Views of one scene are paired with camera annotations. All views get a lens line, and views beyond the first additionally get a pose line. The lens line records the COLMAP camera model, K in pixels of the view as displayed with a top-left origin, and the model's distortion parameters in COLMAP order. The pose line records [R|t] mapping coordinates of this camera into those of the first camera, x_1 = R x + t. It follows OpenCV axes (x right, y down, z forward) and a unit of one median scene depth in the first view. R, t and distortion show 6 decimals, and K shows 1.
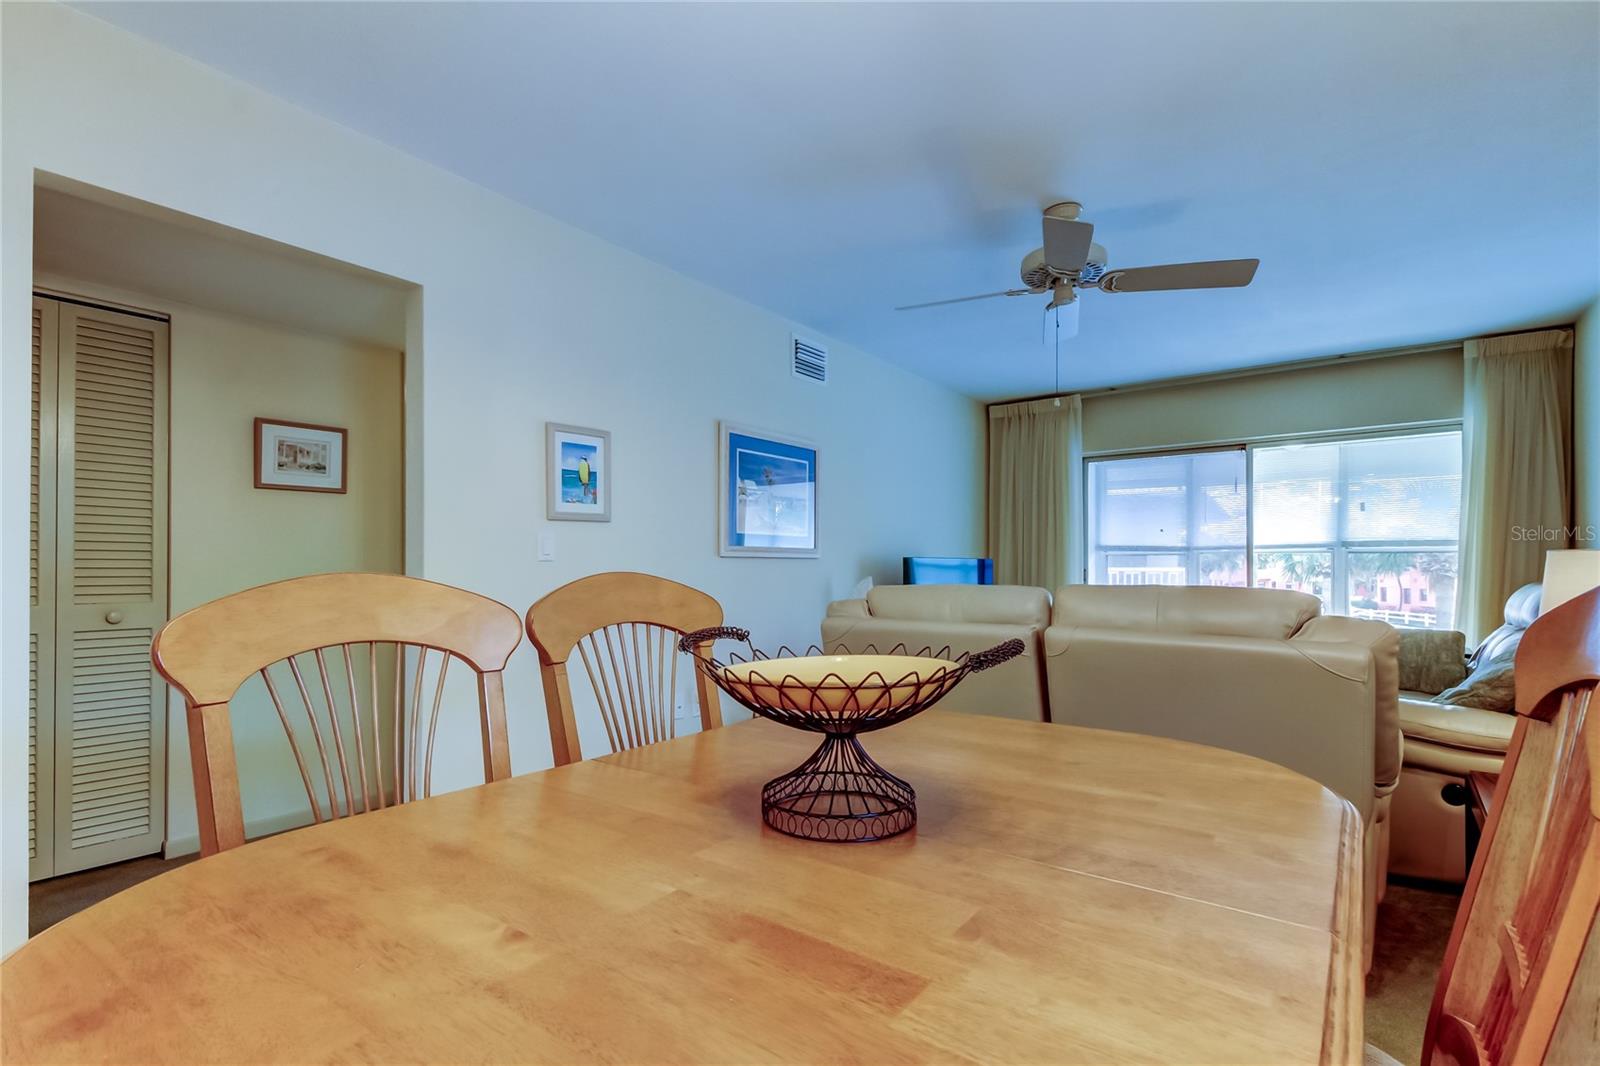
lens RADIAL K [[741.7, 0, 816.8], [0, 741.7, 565.8], [0, 0, 1]] dist [0.022458, -0.007119]
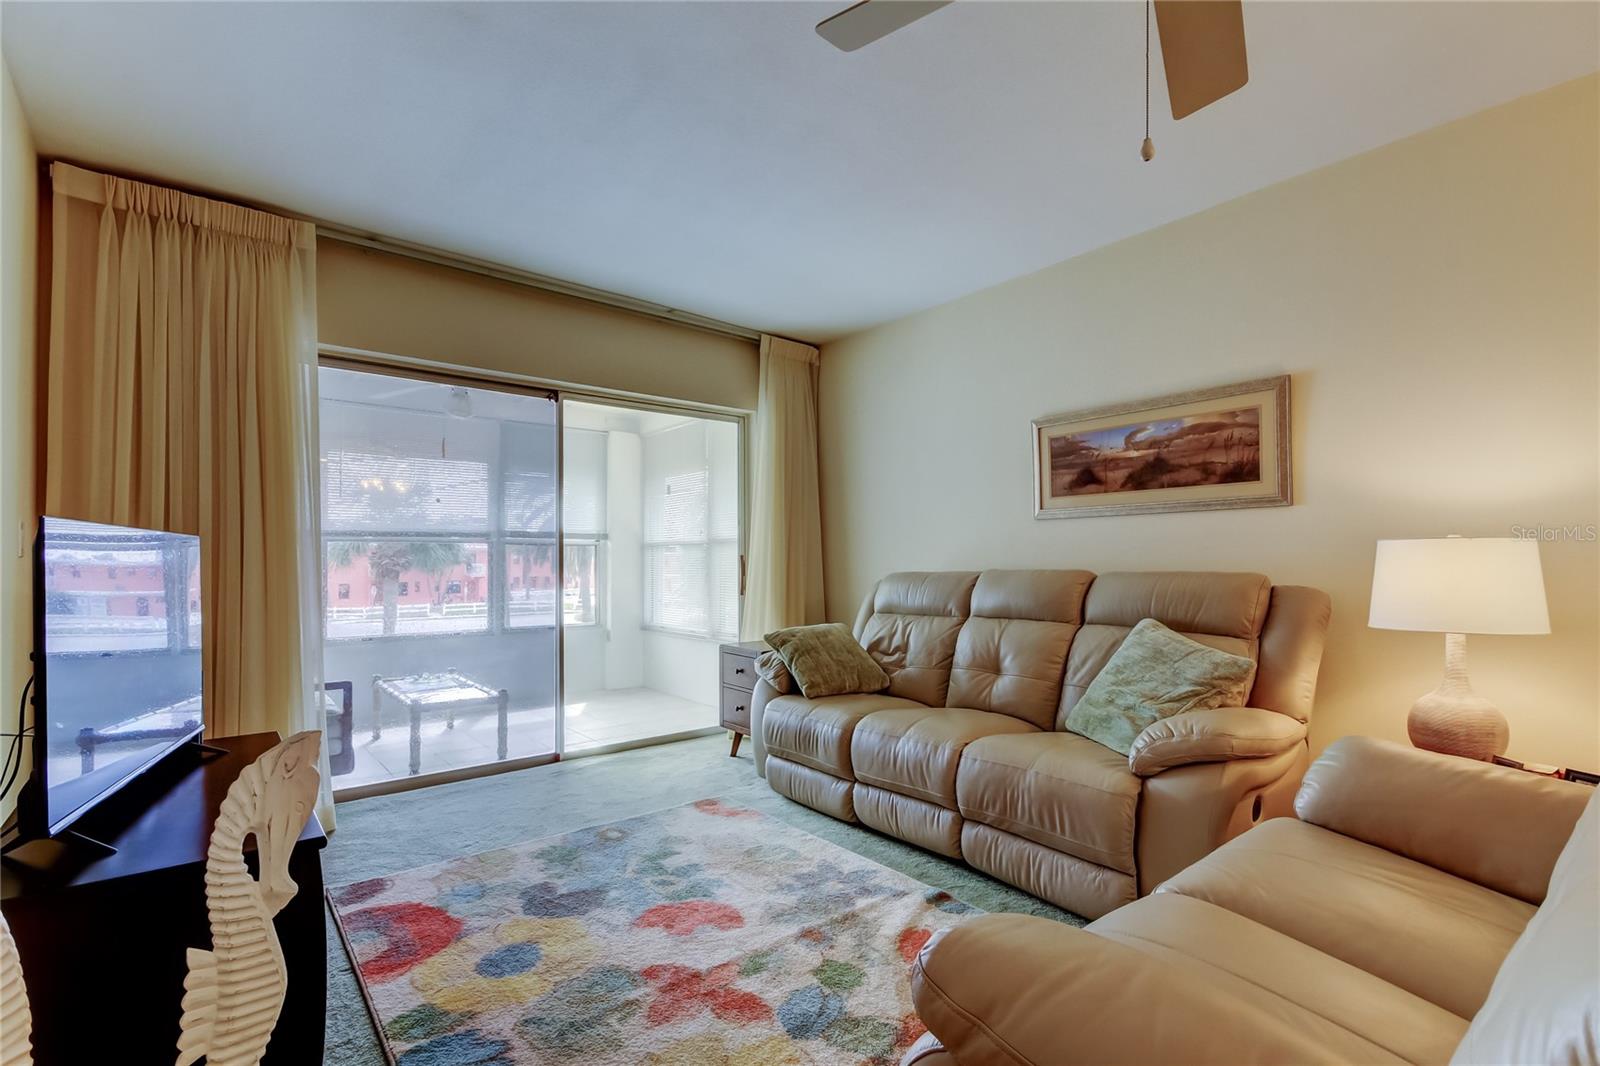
lens RADIAL K [[741.7, 0, 812.2], [0, 741.7, 555.0], [0, 0, 1]] dist [0.022458, -0.007119]
pose [[0.253648, 0.006944, 0.967272, -0.069551], [0.001348, 0.999971, -0.007532, 0.005281], [-0.967296, 0.003214, 0.253631, 0.570697]]
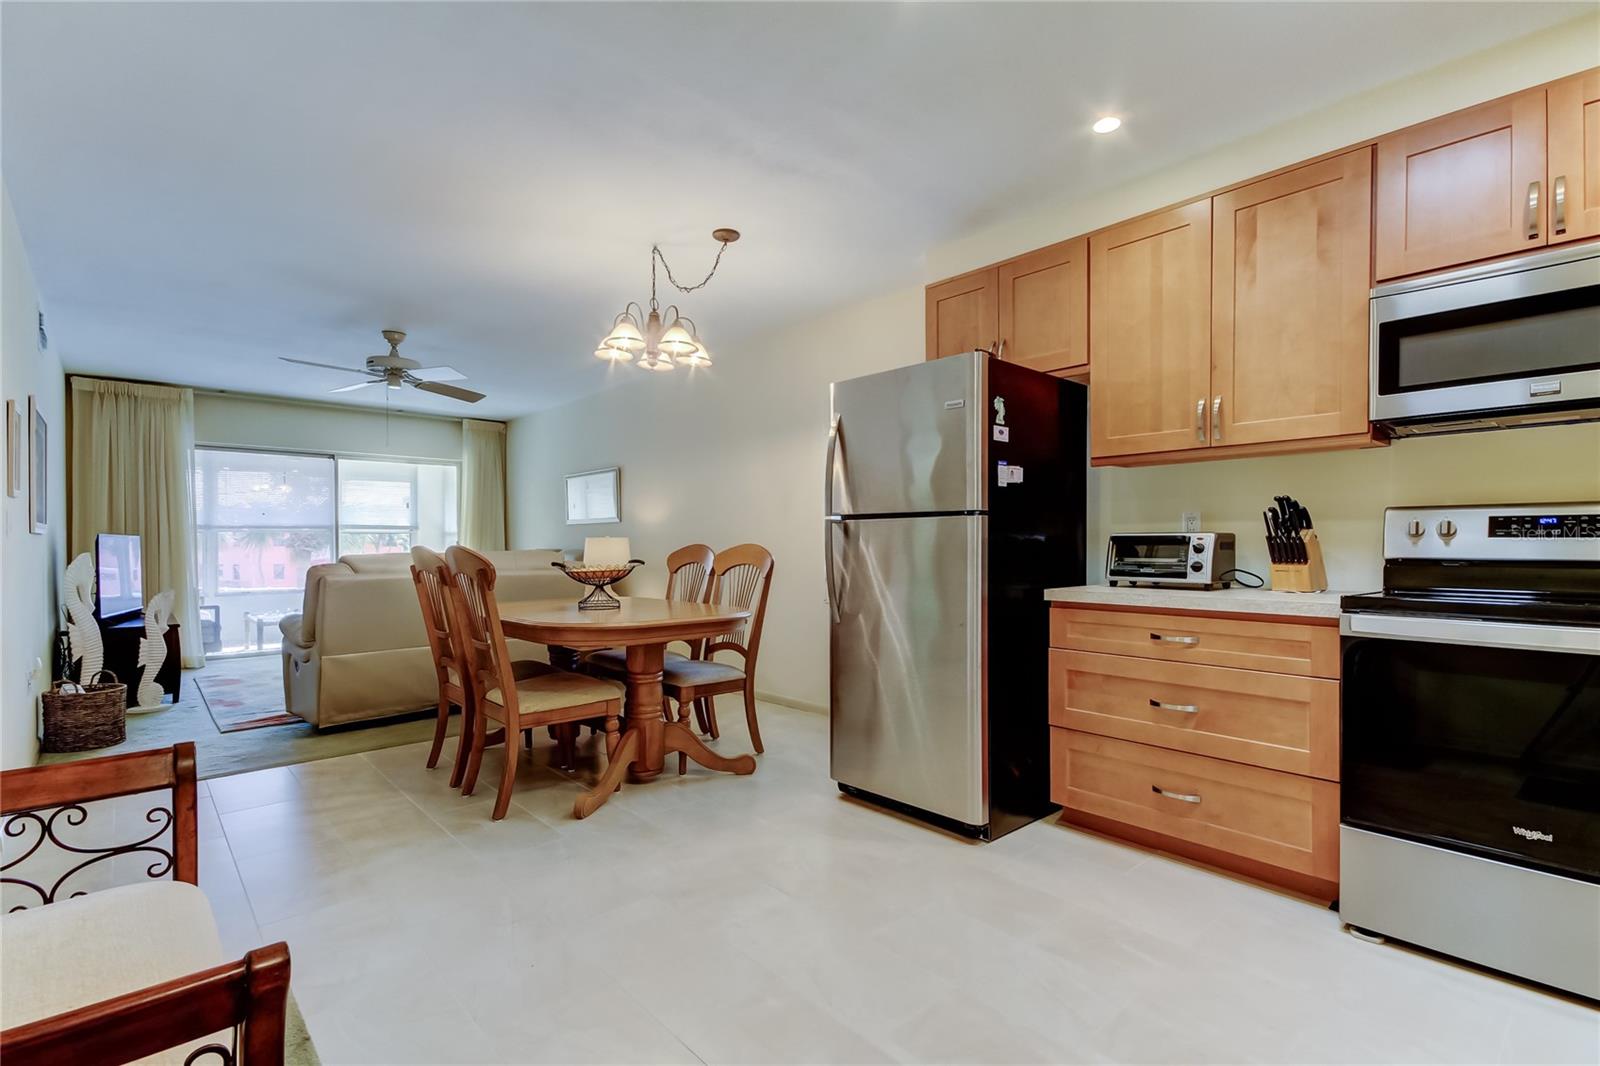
lens RADIAL K [[741.7, 0, 811.4], [0, 741.7, 547.7], [0, 0, 1]] dist [0.022458, -0.007119]
pose [[0.202554, -0.007202, 0.979245, -0.614137], [0.001770, 0.999974, 0.006988, 0.003328], [-0.979269, 0.000318, 0.202562, -0.157581]]
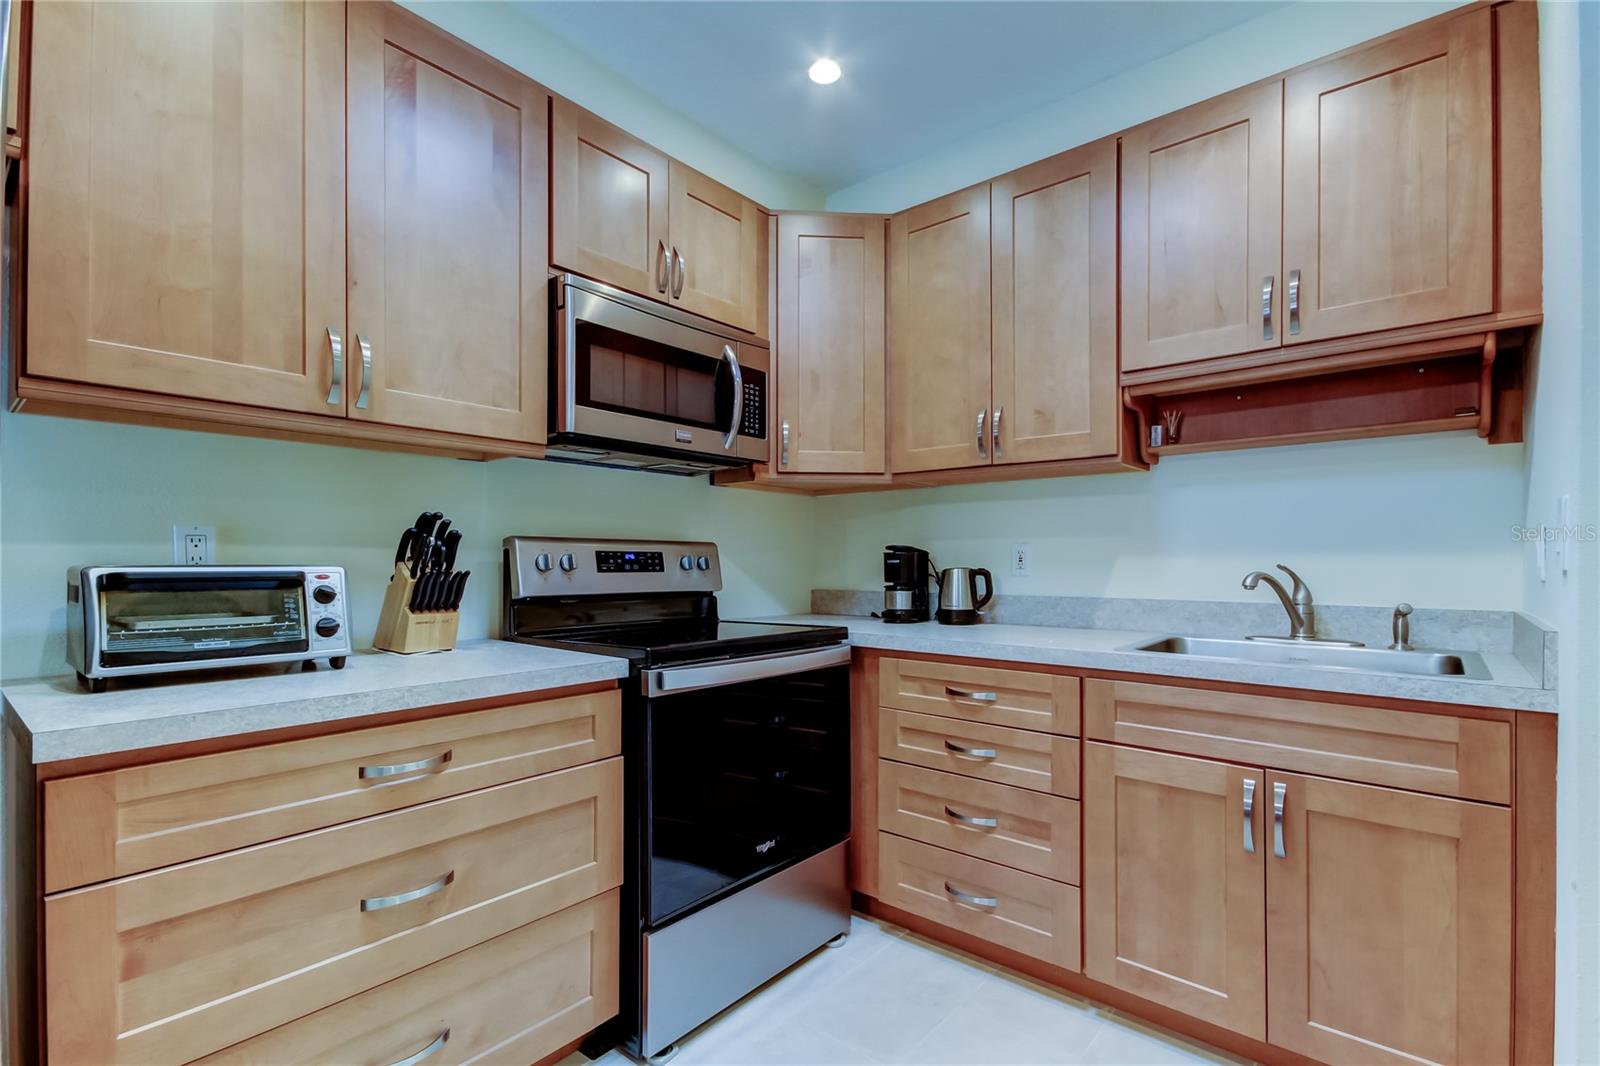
lens RADIAL K [[741.7, 0, 807.5], [0, 741.7, 555.9], [0, 0, 1]] dist [0.022458, -0.007119]
pose [[-0.997934, -0.001438, 0.064225, -0.278007], [-0.001915, 0.999971, -0.007365, -0.004765], [-0.064213, -0.007472, -0.997908, -0.046736]]
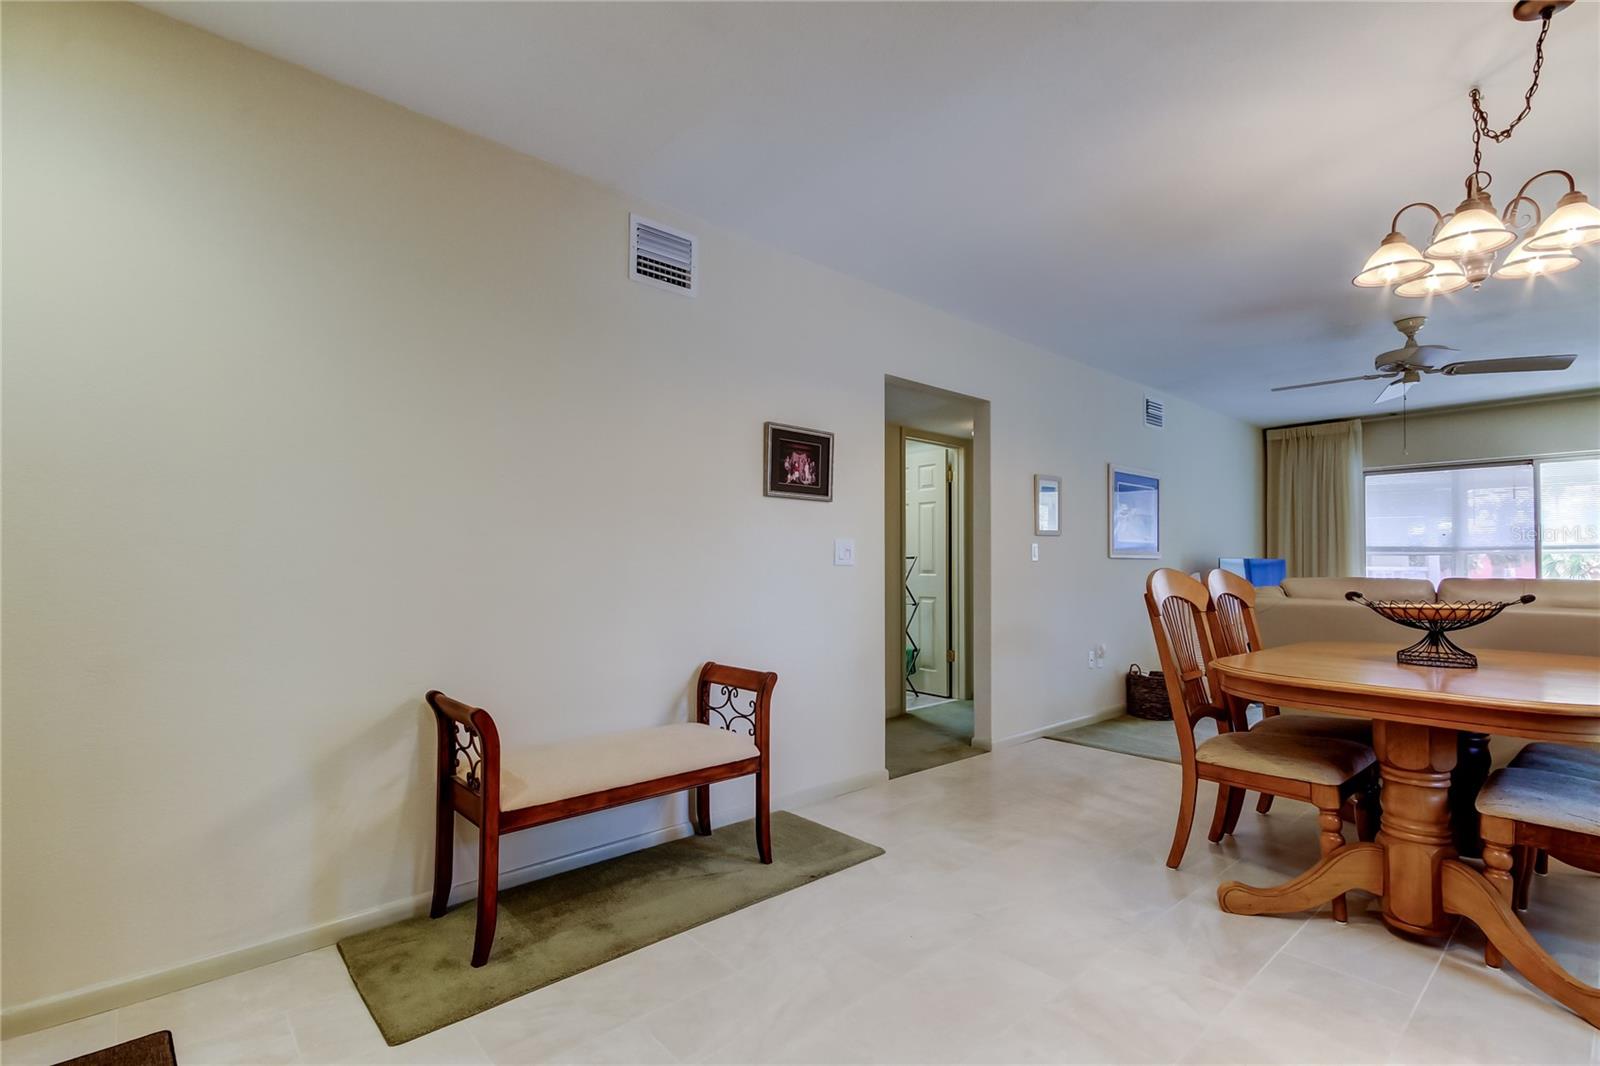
lens RADIAL K [[724.3, 0, 801.3], [0, 724.3, 554.4], [0, 0, 1]] dist [0.012224, -0.001054]
pose [[0.975251, -0.001456, -0.221096, -0.276240], [-0.001617, 0.999905, -0.013720, 0.002269], [0.221095, 0.013738, 0.975156, -0.349835]]
